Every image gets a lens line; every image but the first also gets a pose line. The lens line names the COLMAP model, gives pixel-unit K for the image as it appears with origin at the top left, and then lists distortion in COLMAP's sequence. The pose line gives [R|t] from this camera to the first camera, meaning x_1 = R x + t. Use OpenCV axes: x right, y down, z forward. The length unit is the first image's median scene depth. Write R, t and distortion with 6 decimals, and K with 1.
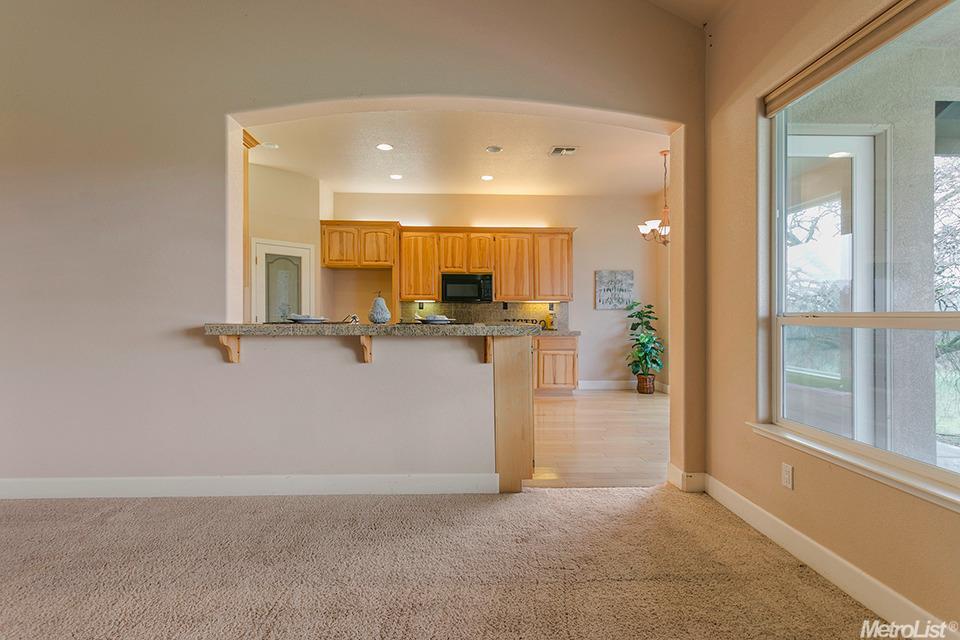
lens RADIAL K [[461.0, 0, 484.8], [0, 461.0, 307.4], [0, 0, 1]] dist [0.005029, -0.000356]
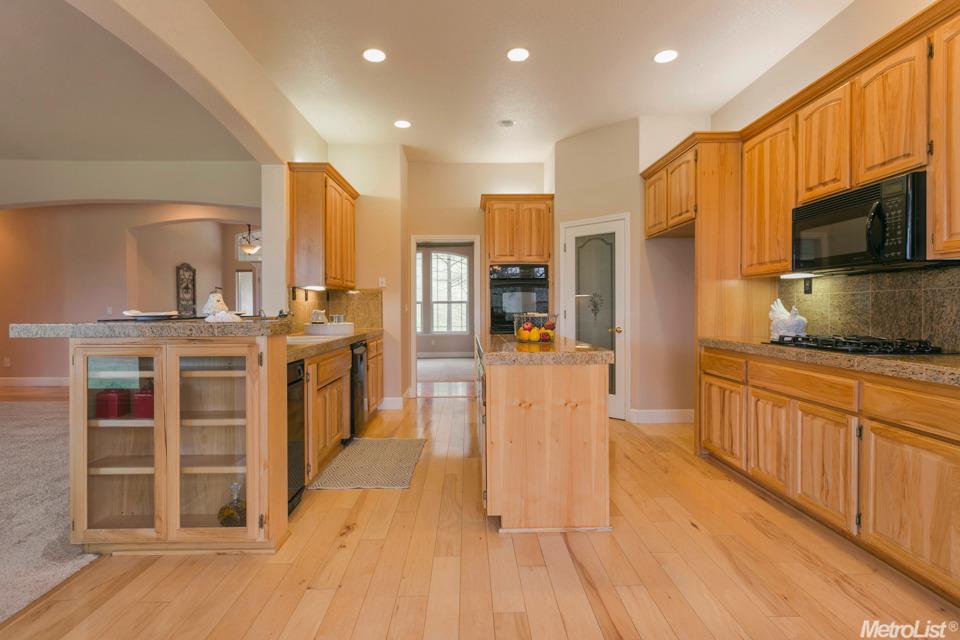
lens RADIAL K [[461.0, 0, 471.5], [0, 461.0, 311.6], [0, 0, 1]] dist [0.005029, -0.000356]
pose [[-0.049241, 0.002529, -0.998784, 0.335198], [0.021287, 0.999772, 0.001482, 0.013937], [0.998560, -0.021189, -0.049283, 0.711525]]
